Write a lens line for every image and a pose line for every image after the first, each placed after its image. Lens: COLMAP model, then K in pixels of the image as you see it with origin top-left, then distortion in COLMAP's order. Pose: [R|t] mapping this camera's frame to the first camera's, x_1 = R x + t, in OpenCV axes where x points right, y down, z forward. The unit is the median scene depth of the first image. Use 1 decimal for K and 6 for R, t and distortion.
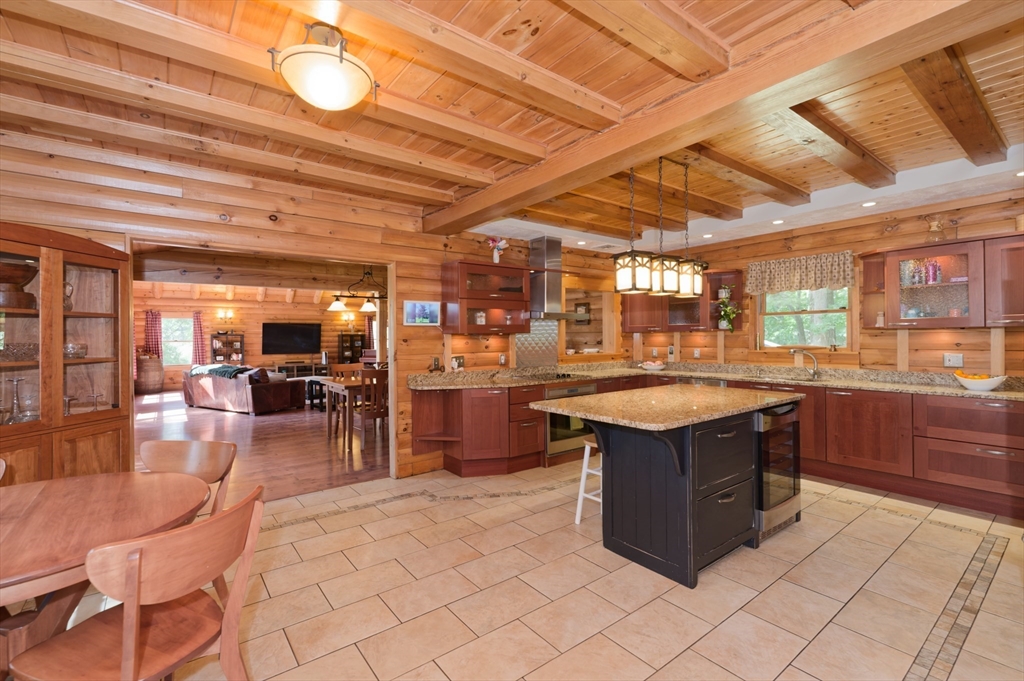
lens RADIAL K [[446.8, 0, 503.1], [0, 446.8, 340.9], [0, 0, 1]] dist [0.002400, -0.000428]
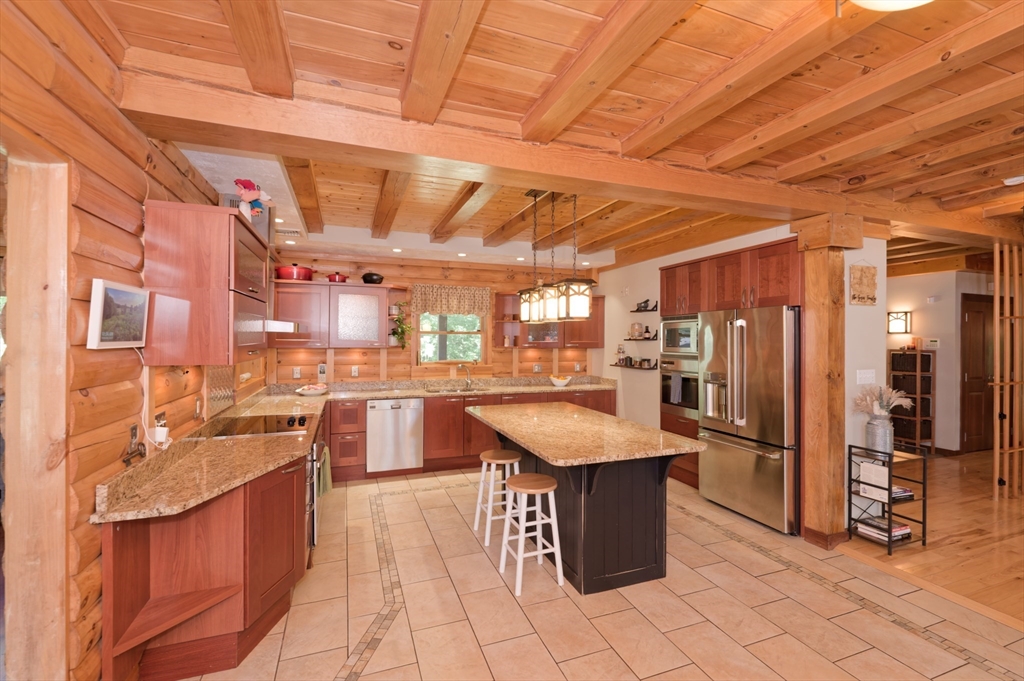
lens RADIAL K [[446.8, 0, 507.5], [0, 446.8, 335.1], [0, 0, 1]] dist [0.002400, -0.000428]
pose [[0.281917, 0.017568, 0.959278, -0.486635], [-0.000324, 0.999834, -0.018215, -0.040415], [-0.959439, 0.004824, 0.281876, 0.604266]]
